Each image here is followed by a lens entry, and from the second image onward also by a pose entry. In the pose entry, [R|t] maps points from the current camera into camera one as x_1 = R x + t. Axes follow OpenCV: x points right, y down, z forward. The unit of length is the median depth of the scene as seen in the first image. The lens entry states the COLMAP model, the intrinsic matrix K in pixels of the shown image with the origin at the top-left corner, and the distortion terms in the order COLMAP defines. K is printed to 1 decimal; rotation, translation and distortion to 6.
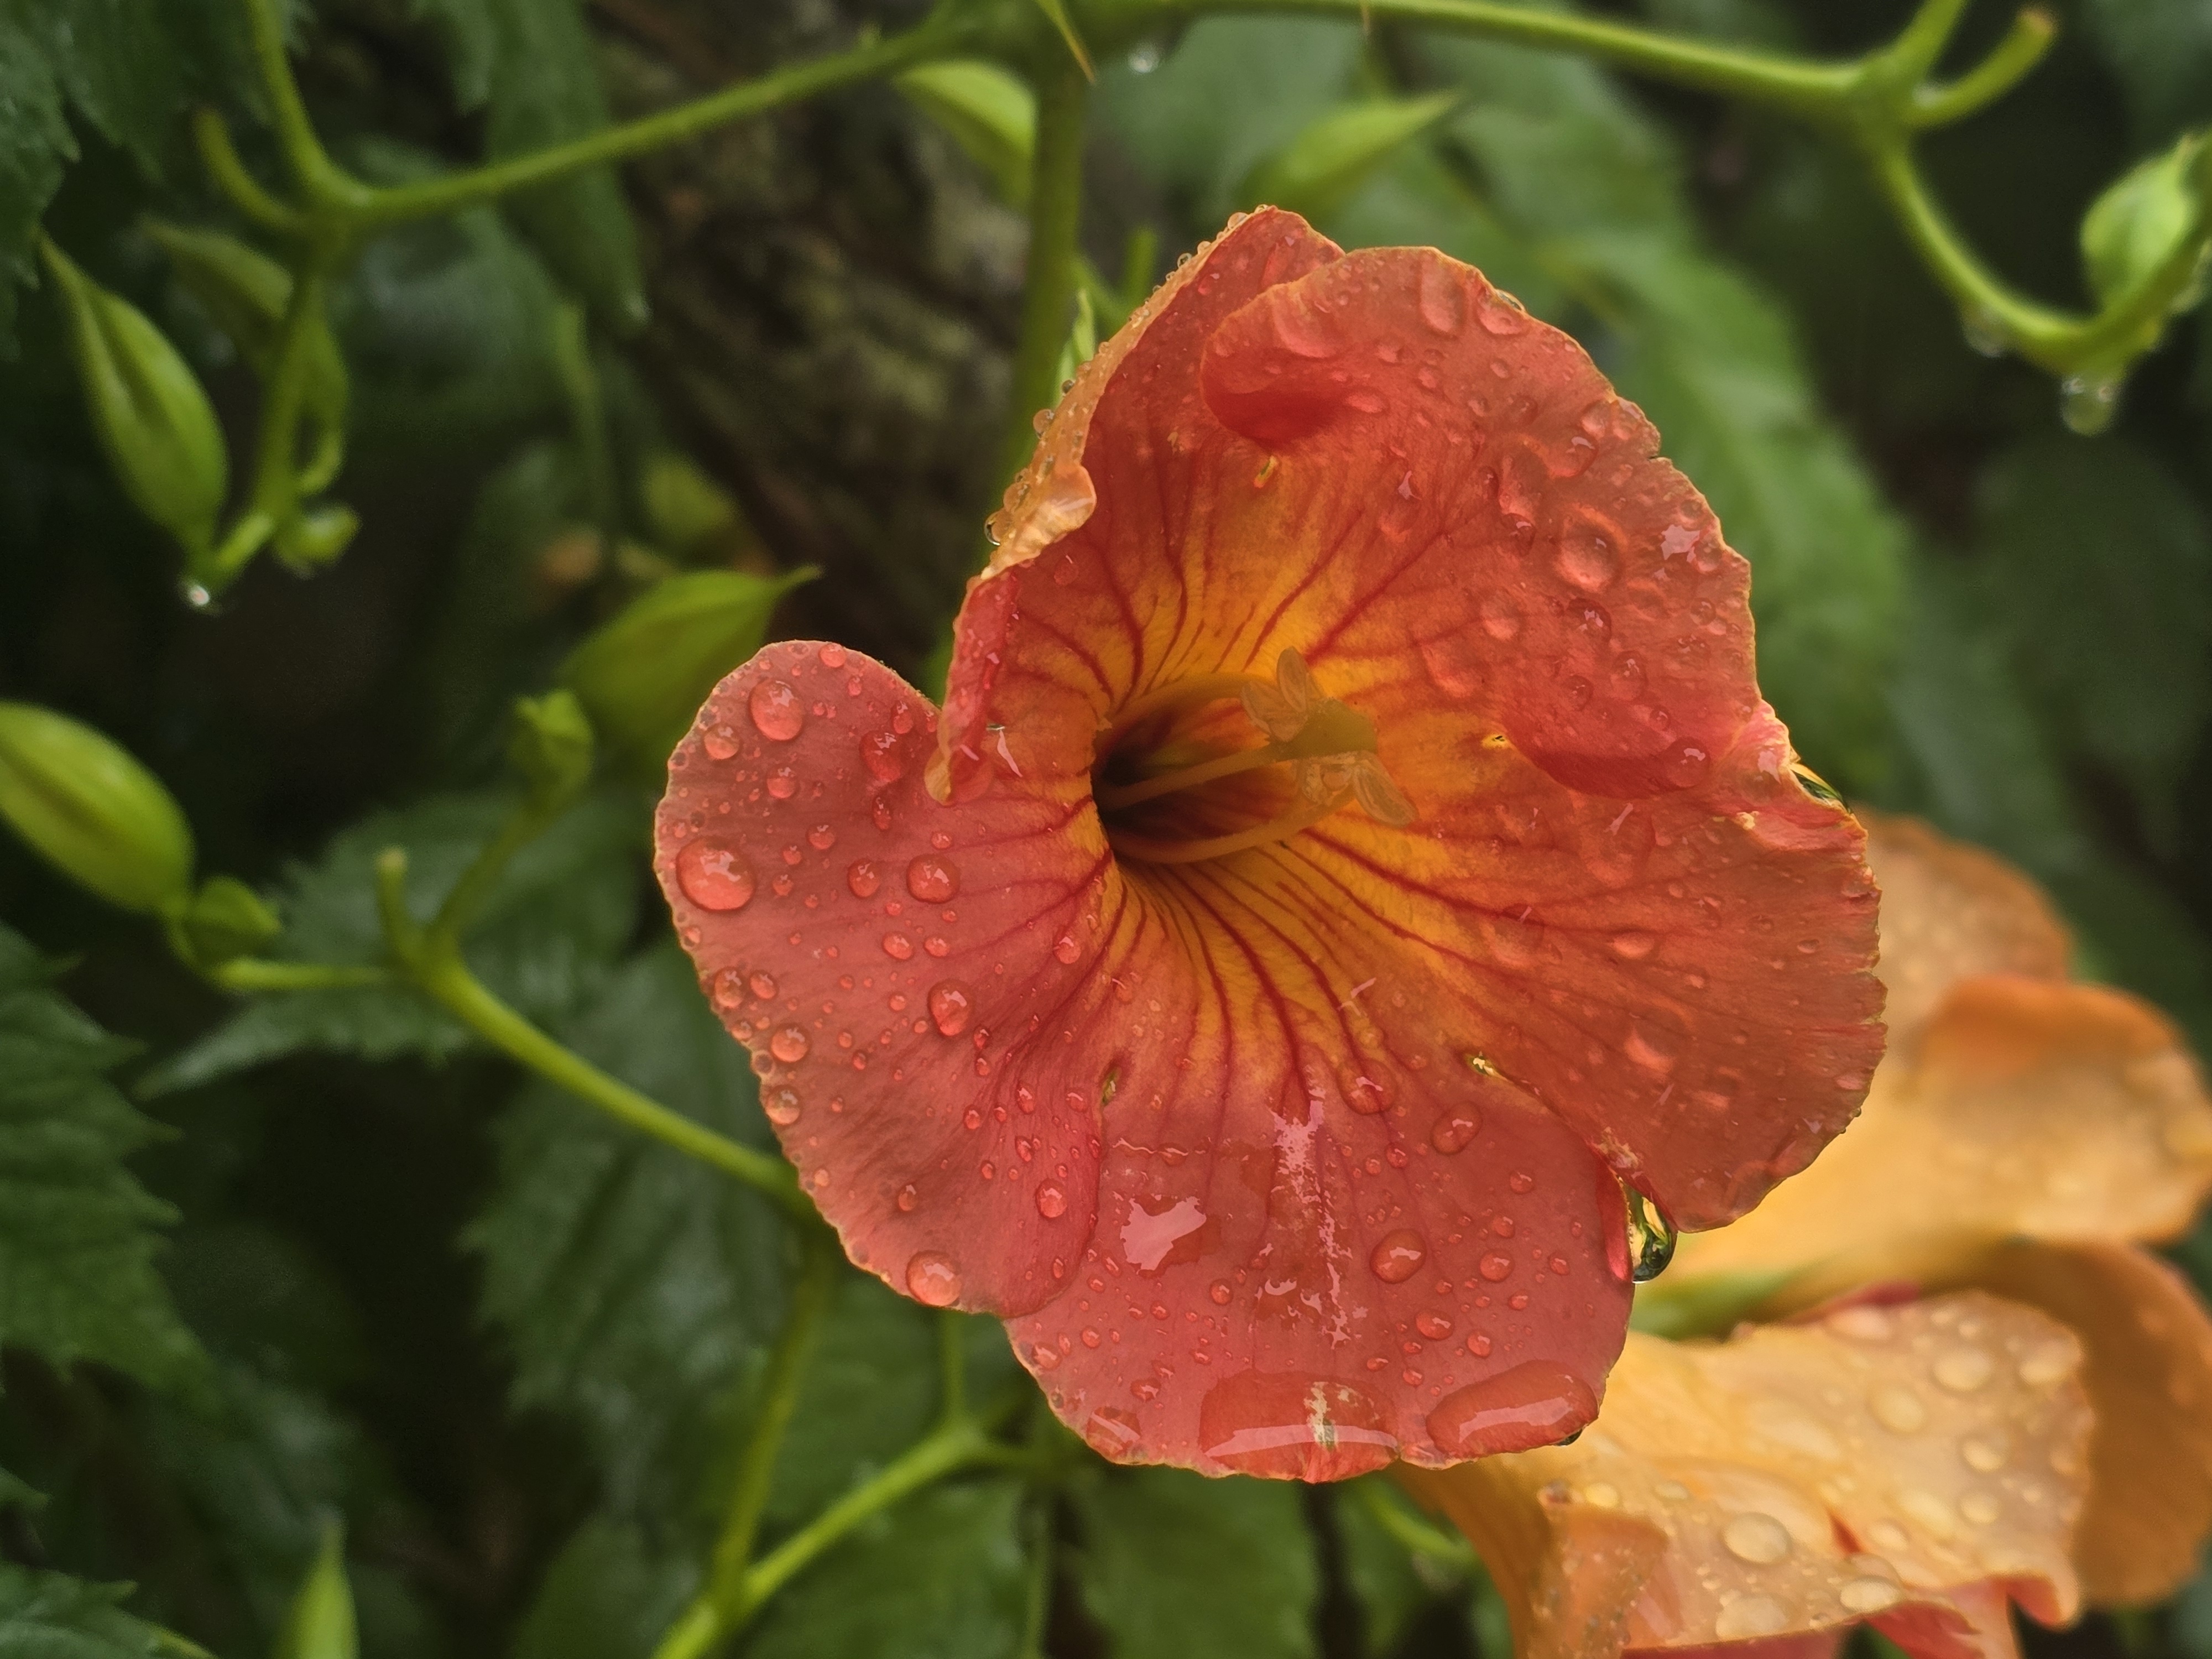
lens RADIAL K [[3824.5, 0, 1106.0], [0, 3824.5, 829.5], [0, 0, 1]] dist [0.226698, -1.059893]
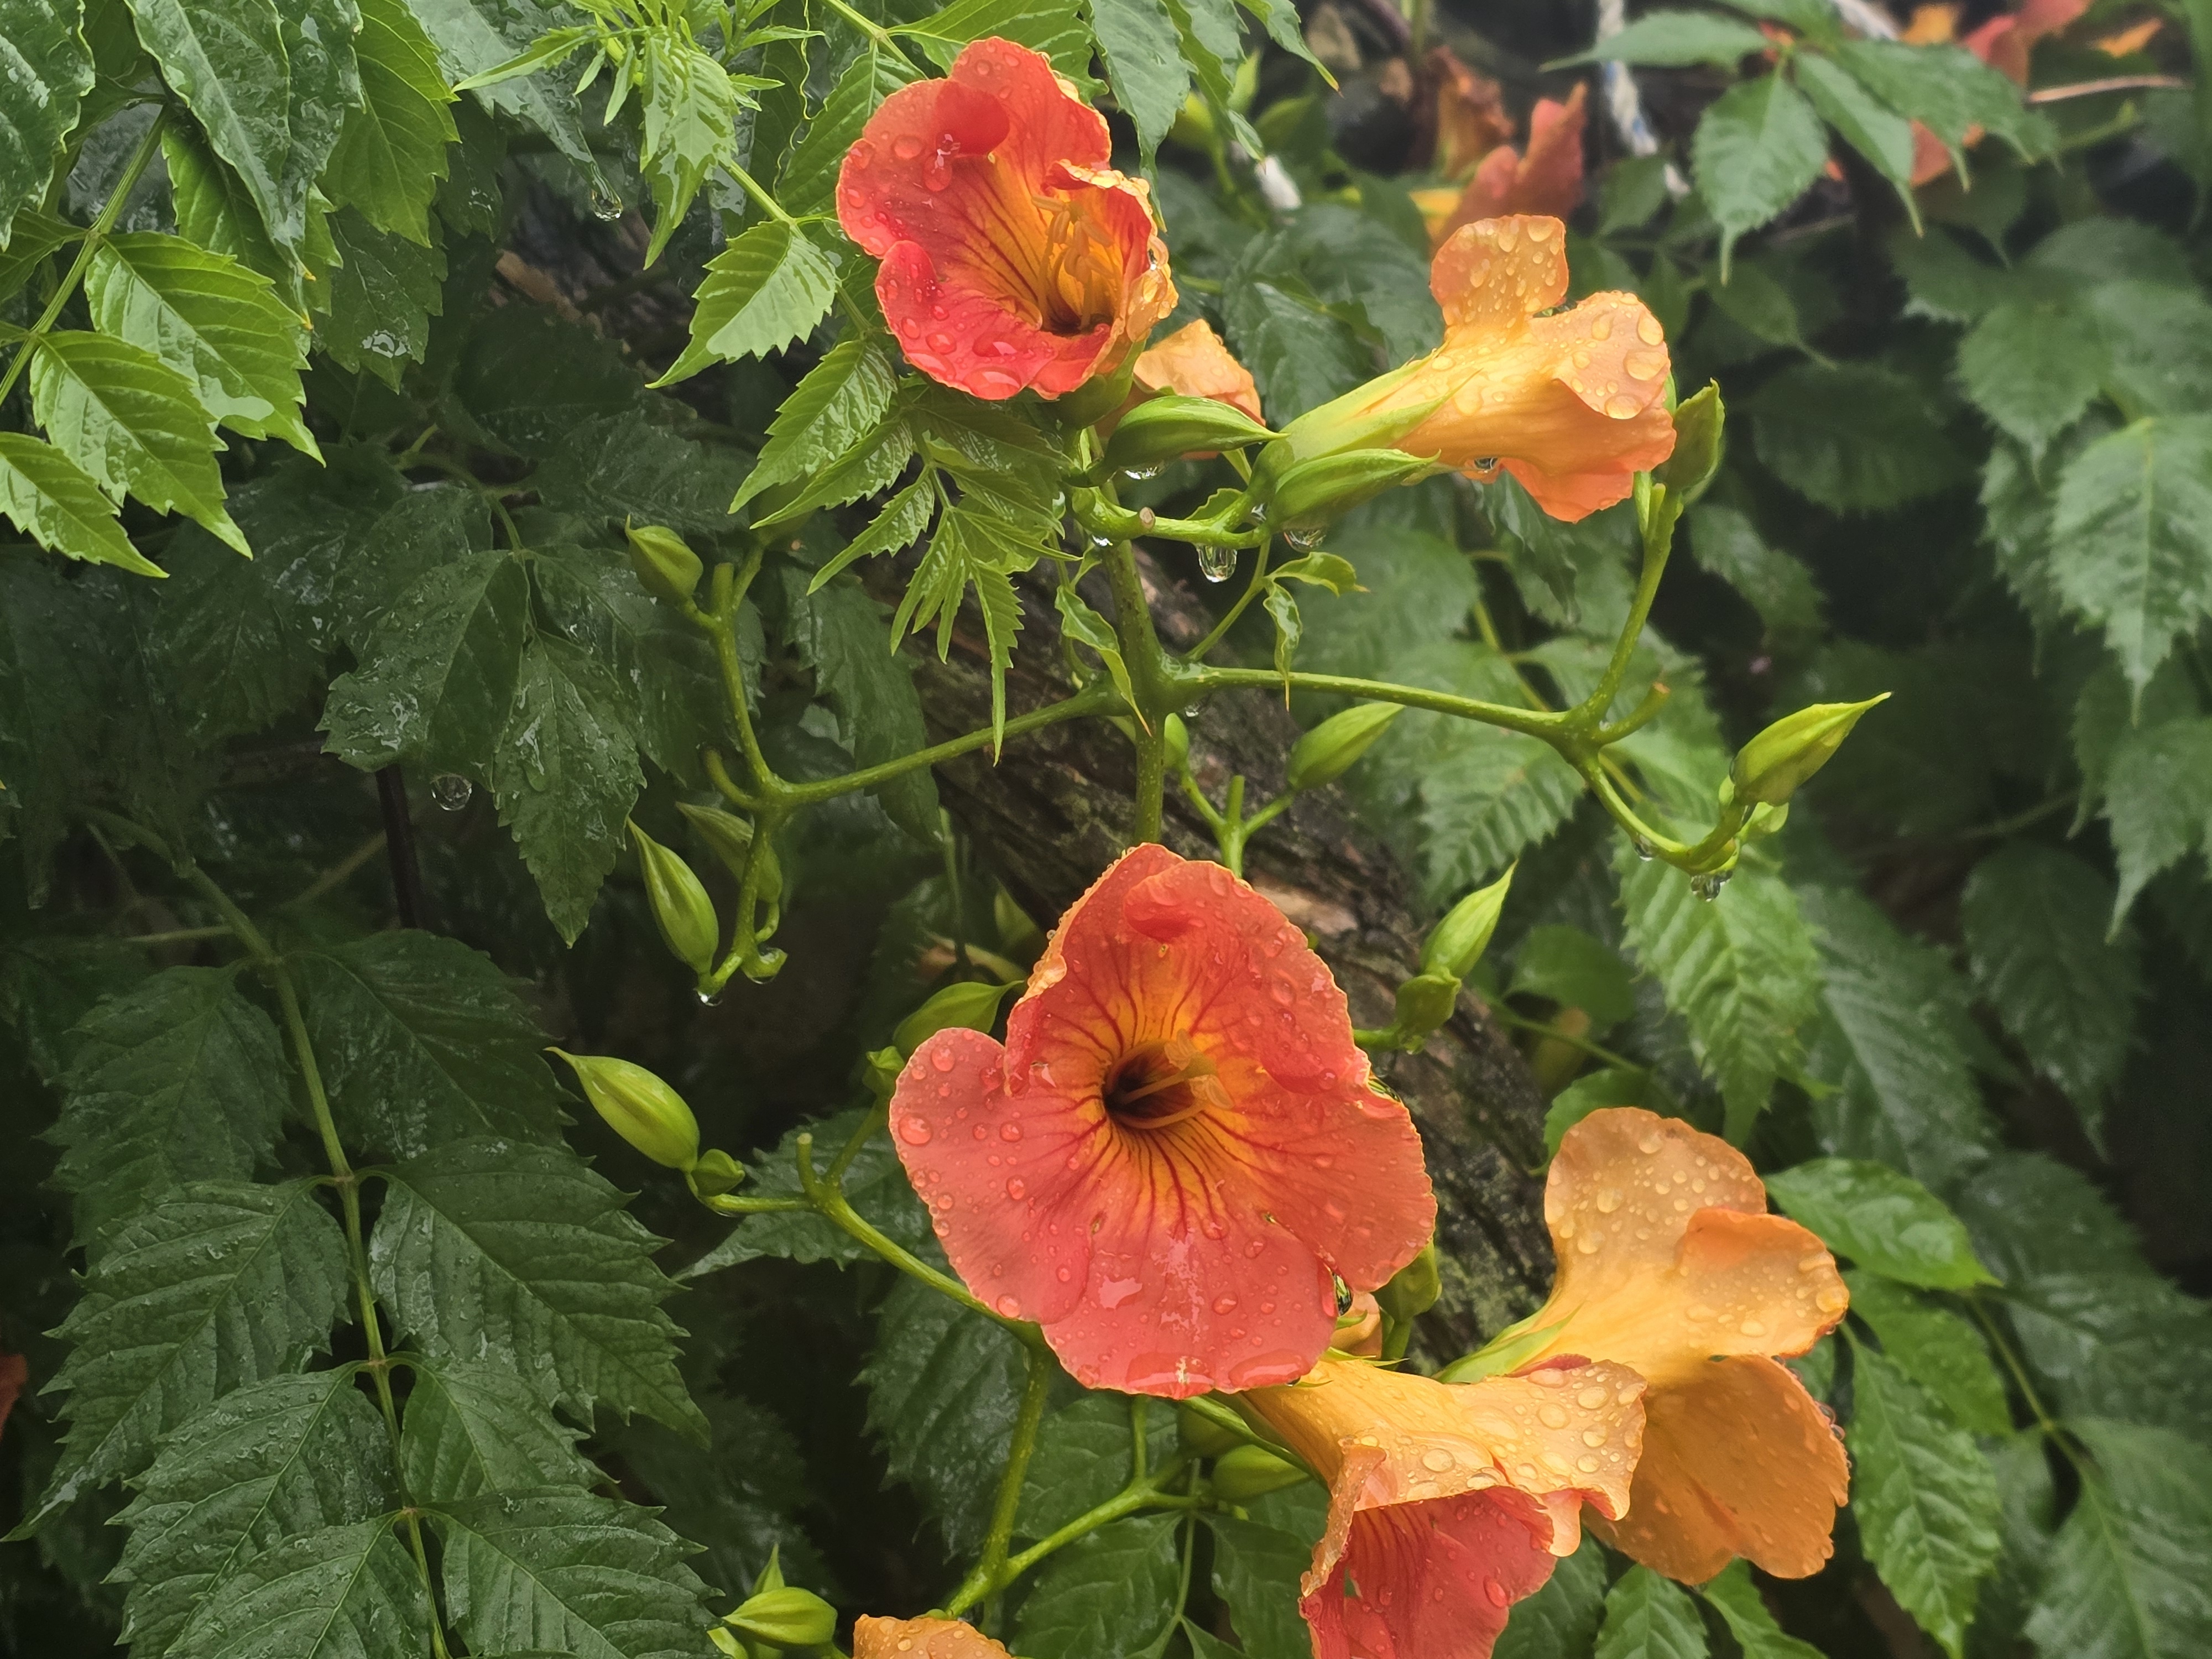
lens RADIAL K [[3824.5, 0, 1106.0], [0, 3824.5, 829.5], [0, 0, 1]] dist [0.226698, -1.059893]
pose [[0.991781, -0.012305, -0.127353, 0.290945], [0.001183, 0.996204, -0.087043, 0.030970], [0.127941, 0.086177, 0.988031, -1.215403]]
